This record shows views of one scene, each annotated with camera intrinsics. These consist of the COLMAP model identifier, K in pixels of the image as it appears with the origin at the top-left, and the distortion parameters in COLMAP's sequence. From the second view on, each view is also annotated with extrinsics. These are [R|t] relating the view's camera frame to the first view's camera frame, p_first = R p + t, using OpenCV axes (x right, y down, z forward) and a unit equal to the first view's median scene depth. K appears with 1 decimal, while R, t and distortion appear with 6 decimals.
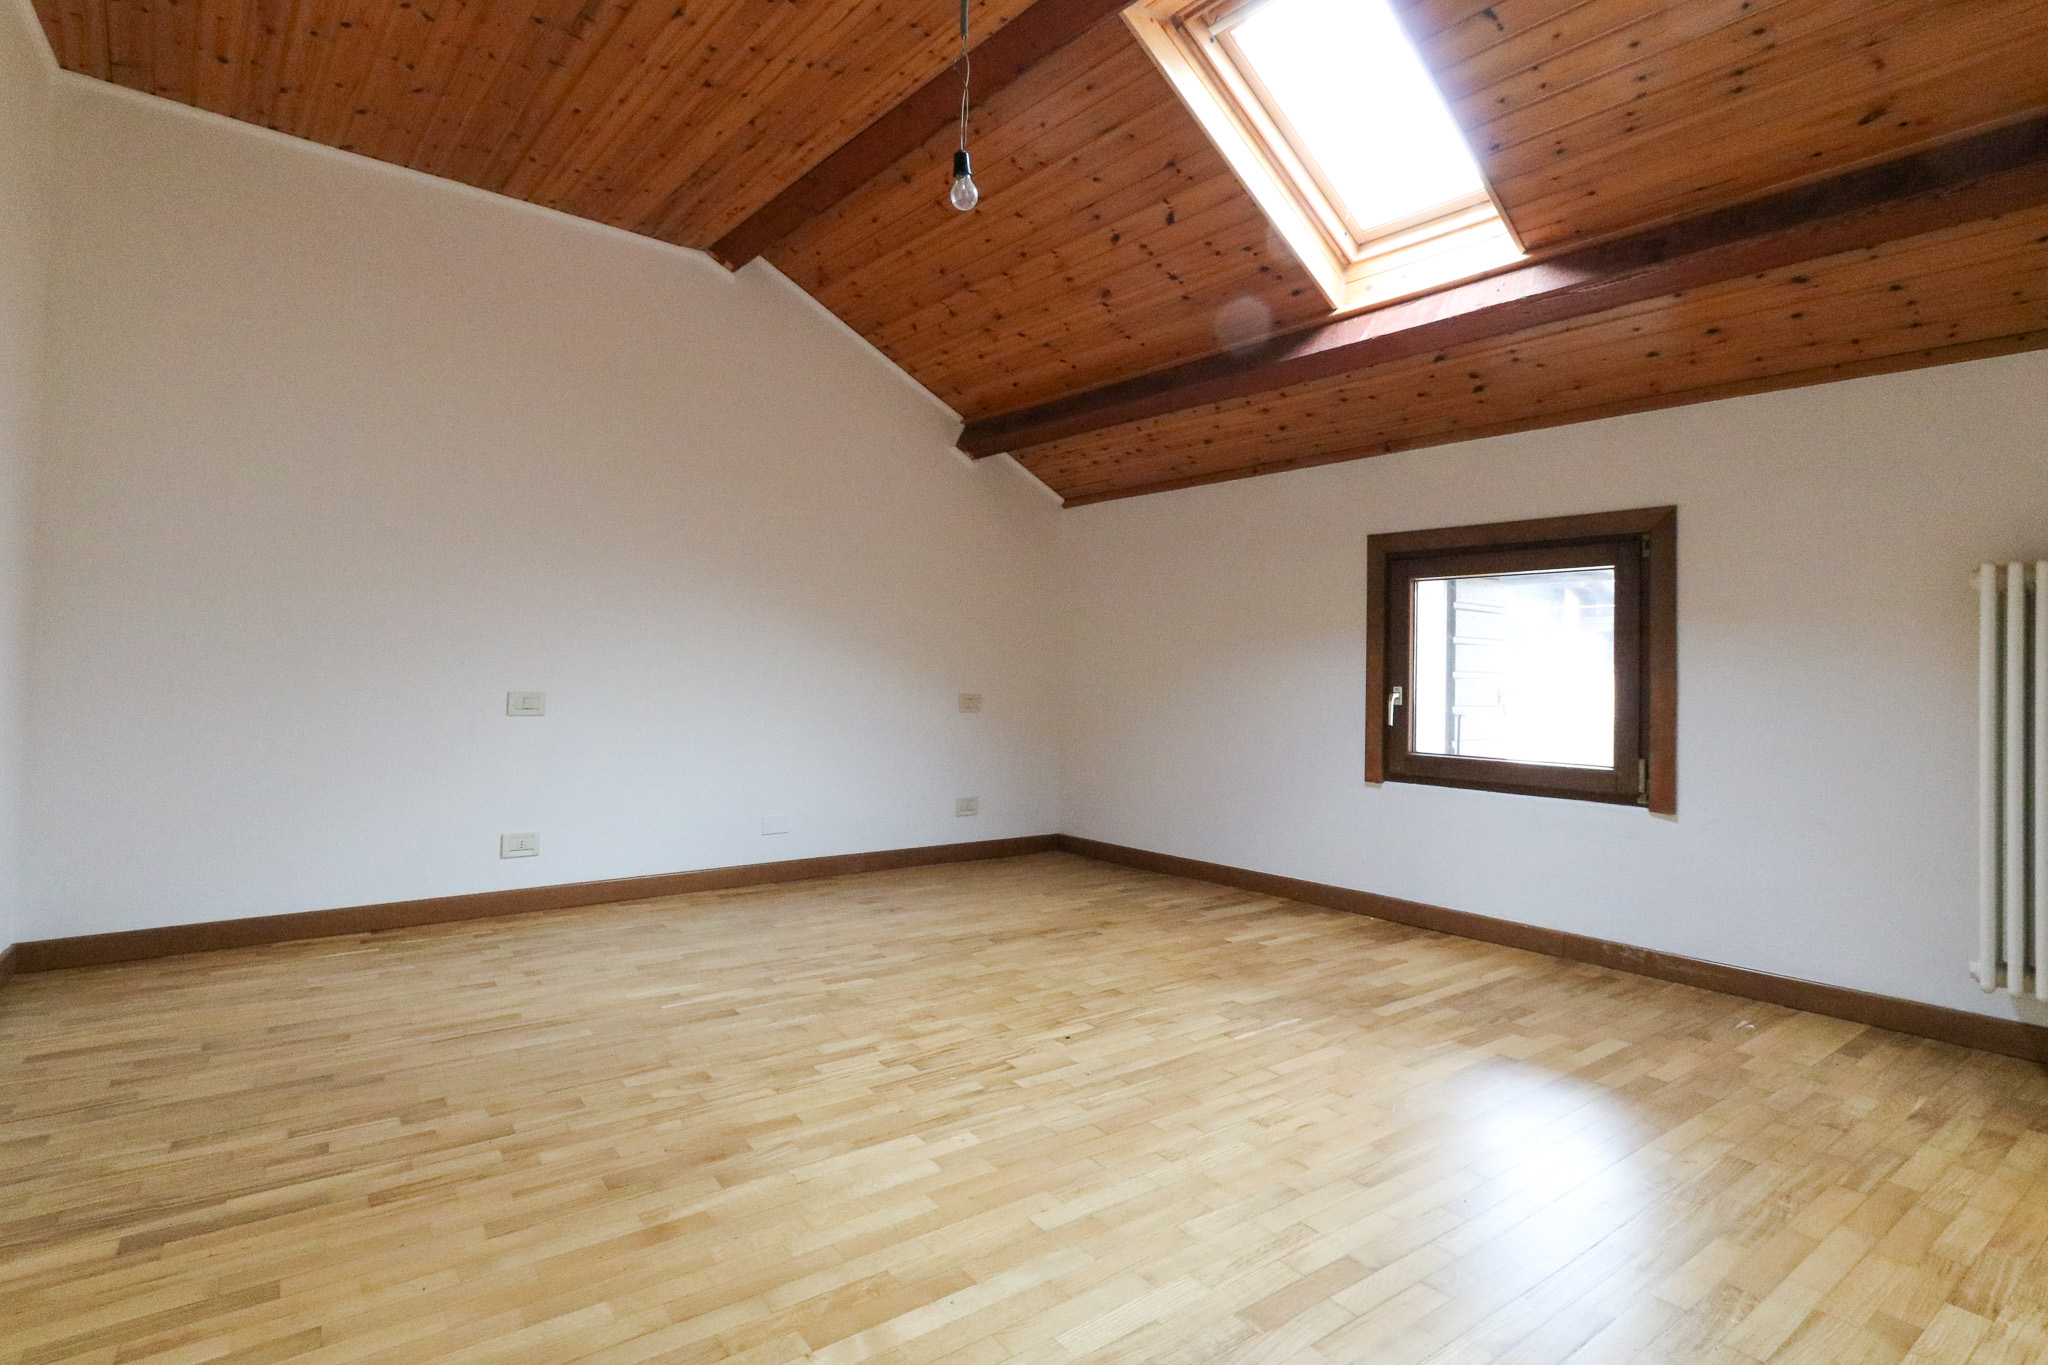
lens RADIAL K [[1023.5, 0, 1027.1], [0, 1023.5, 639.1], [0, 0, 1]] dist [-0.001727, 0.000294]
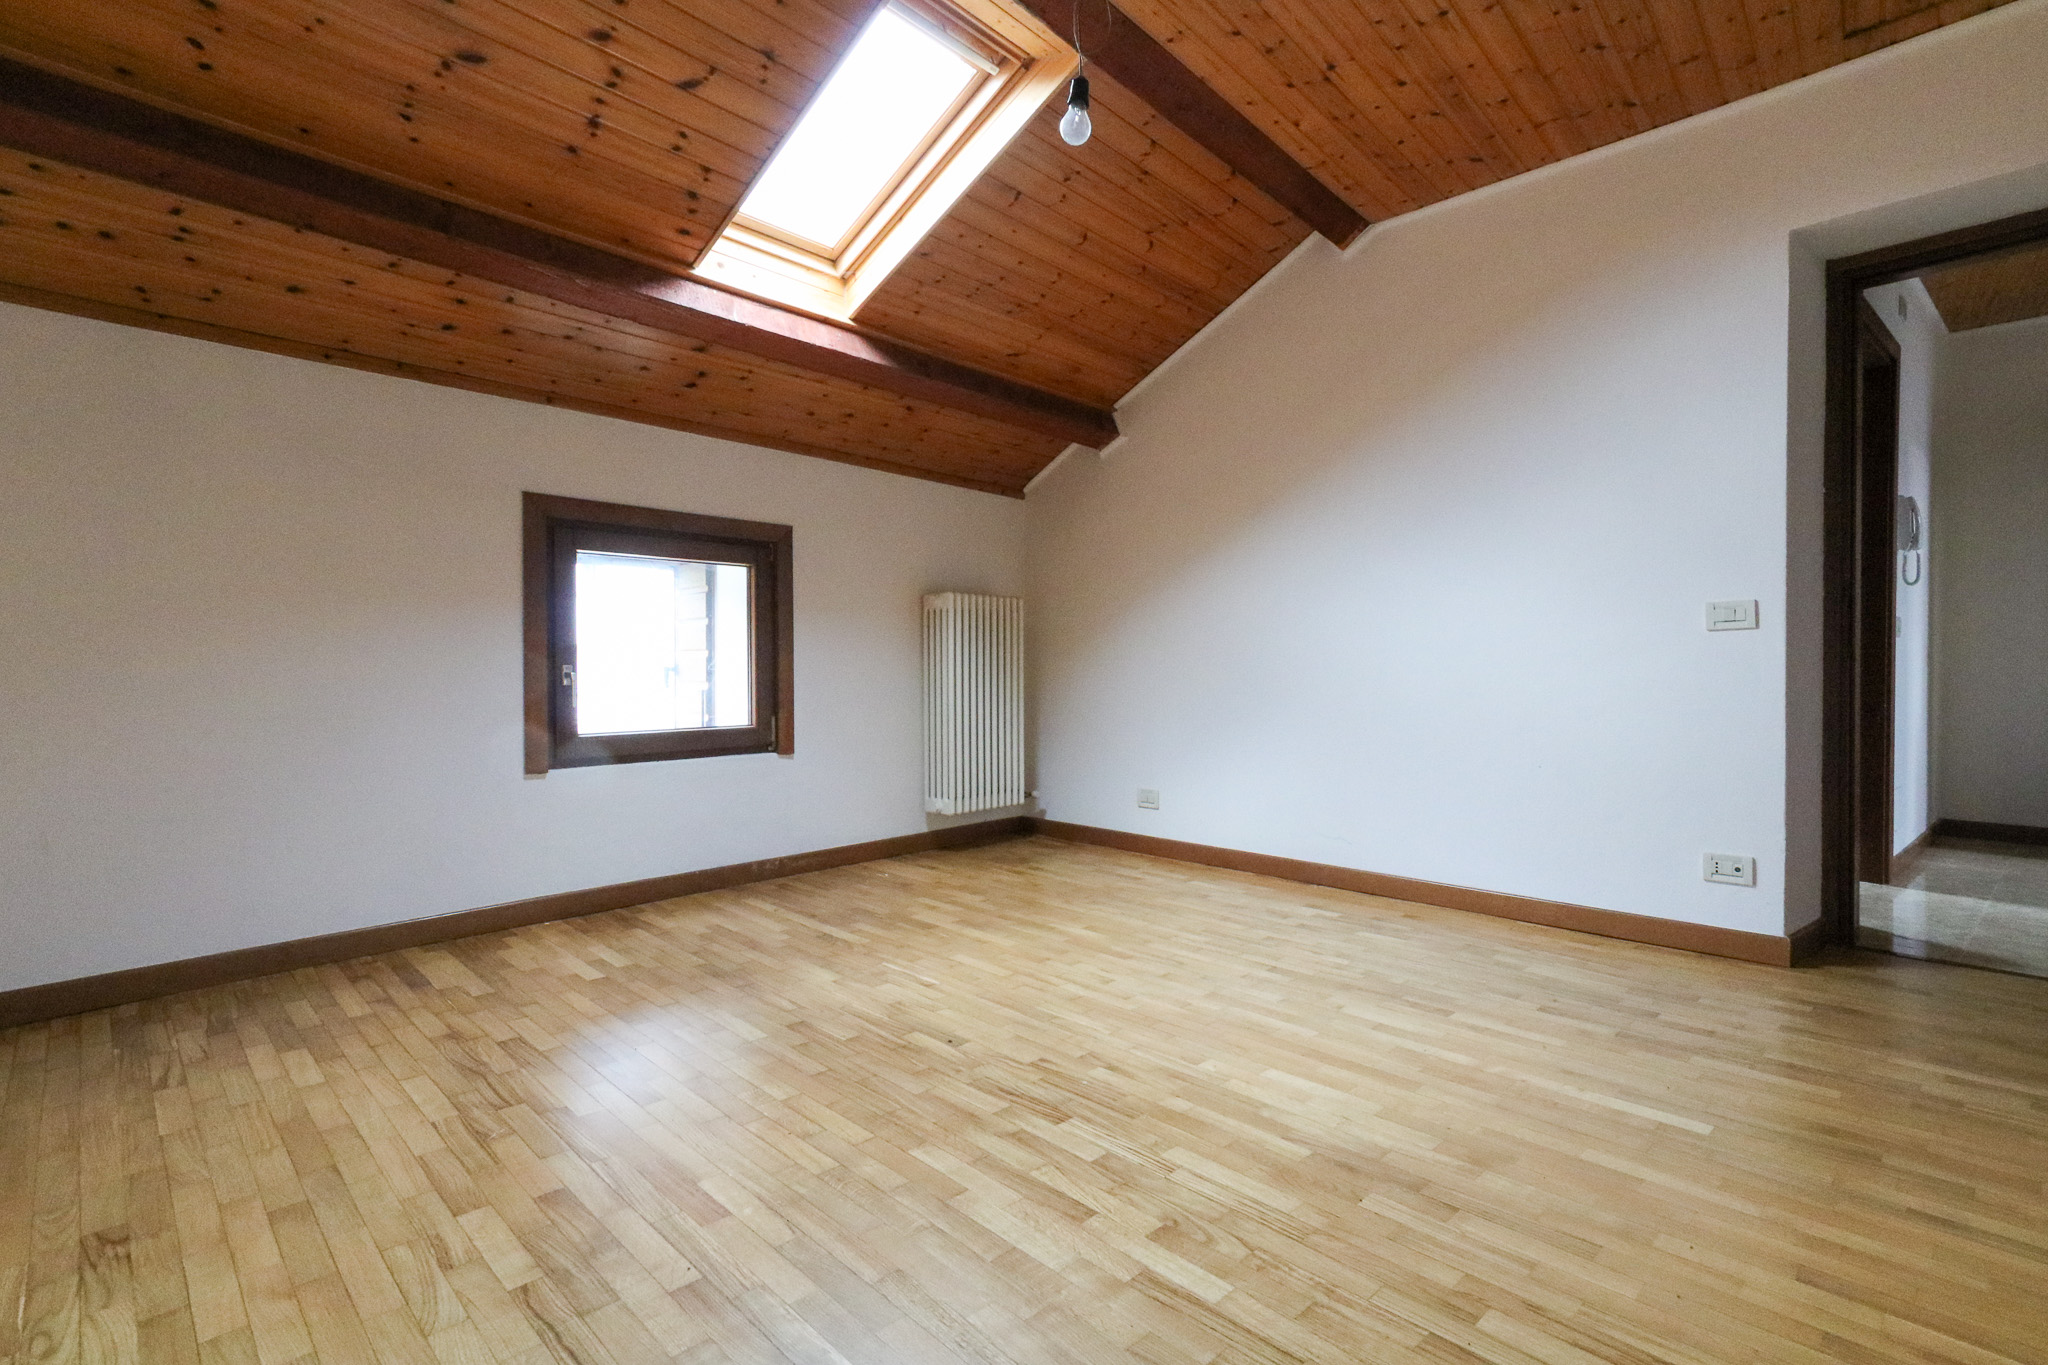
lens RADIAL K [[944.9, 0, 1059.0], [0, 944.9, 670.2], [0, 0, 1]] dist [0.005370, 0.000450]
pose [[-0.142093, -0.025866, 0.989515, -0.745810], [-0.036588, 0.999113, 0.020863, 0.022739], [-0.989177, -0.033240, -0.142914, 0.931464]]
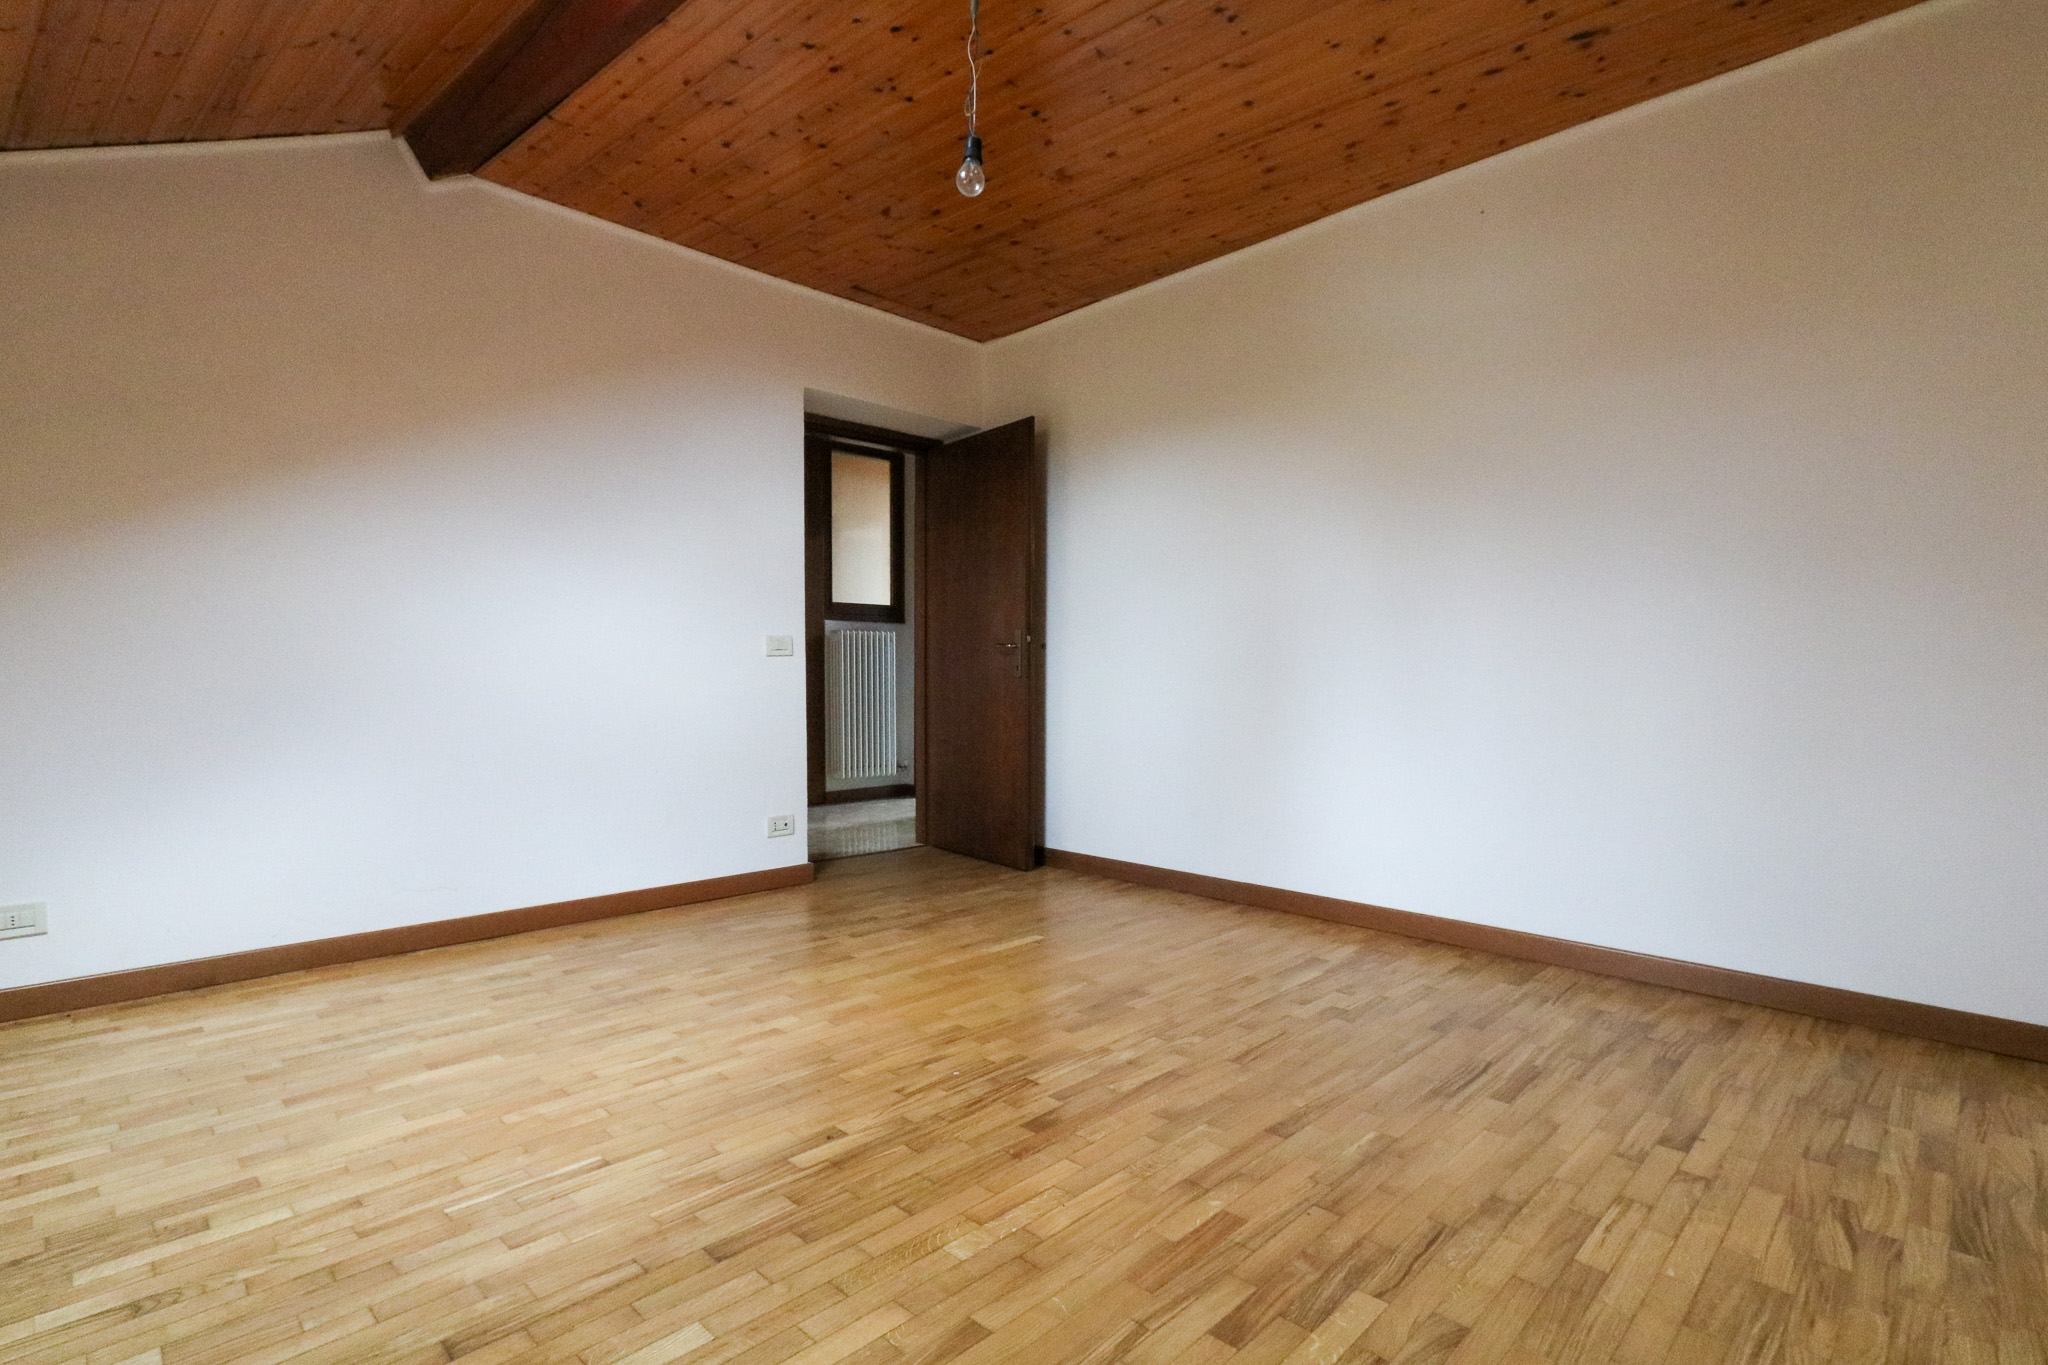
lens RADIAL K [[985.3, 0, 1024.0], [0, 985.3, 682.5], [0, 0, 1]] dist [-0.012262, 0.007409]
pose [[-0.990045, -0.023393, -0.138795, 0.003800], [-0.018988, 0.999276, -0.032982, 0.058316], [0.139466, -0.030019, -0.989772, 1.591496]]
